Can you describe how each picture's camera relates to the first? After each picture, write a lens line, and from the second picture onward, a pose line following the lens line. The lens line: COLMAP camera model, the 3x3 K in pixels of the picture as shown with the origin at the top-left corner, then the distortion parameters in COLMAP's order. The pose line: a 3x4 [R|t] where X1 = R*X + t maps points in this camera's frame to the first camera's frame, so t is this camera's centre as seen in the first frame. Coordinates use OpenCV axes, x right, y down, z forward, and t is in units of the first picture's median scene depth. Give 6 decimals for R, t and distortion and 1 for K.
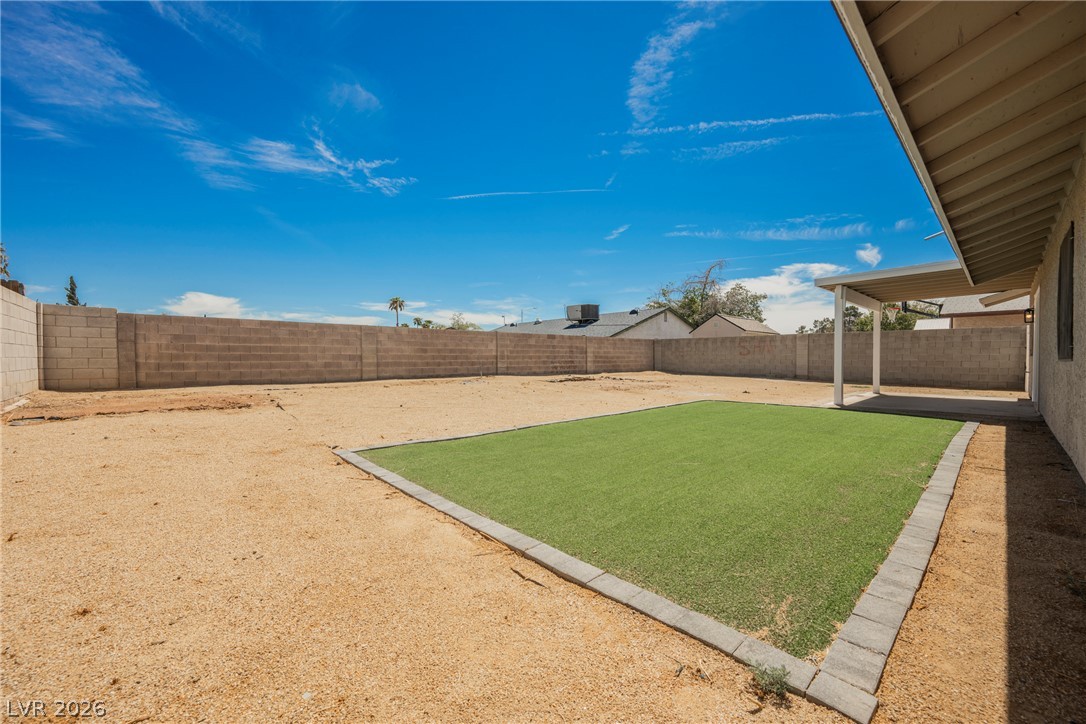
lens RADIAL K [[425.0, 0, 549.0], [0, 425.0, 365.0], [0, 0, 1]] dist [-0.002060, -0.001027]
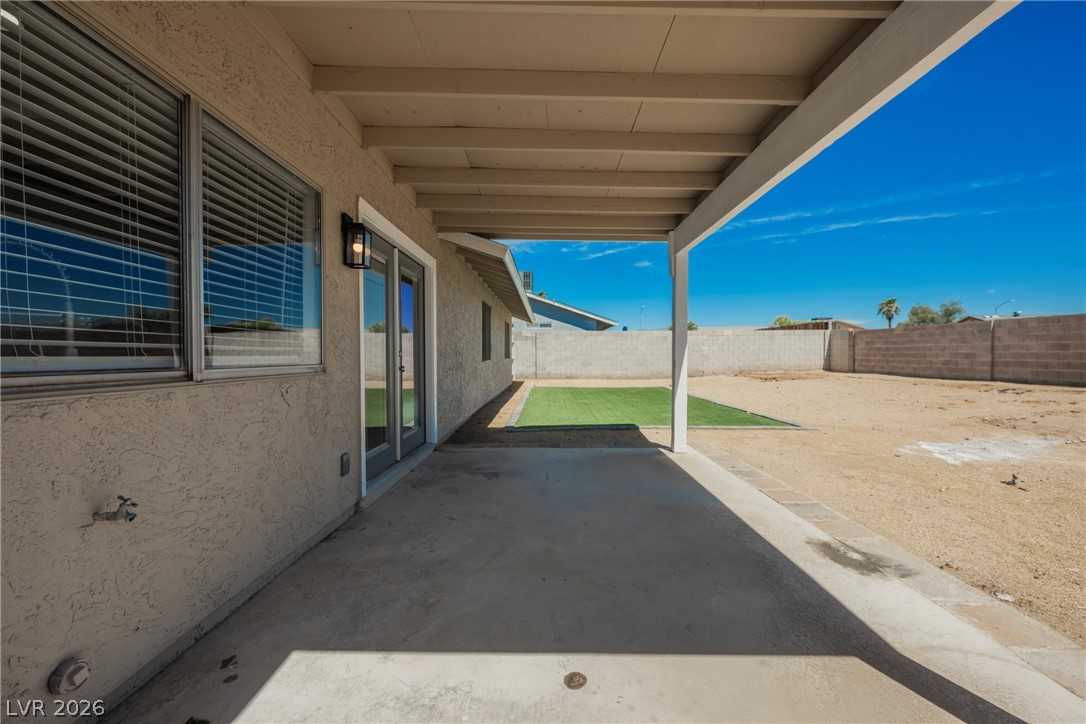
lens RADIAL K [[425.0, 0, 543.2], [0, 425.0, 359.2], [0, 0, 1]] dist [-0.002060, -0.001027]
pose [[-0.678210, 0.014052, -0.734734, 0.930947], [-0.005760, 0.999685, 0.024436, -0.028574], [0.734846, 0.020805, -0.677915, 0.960096]]
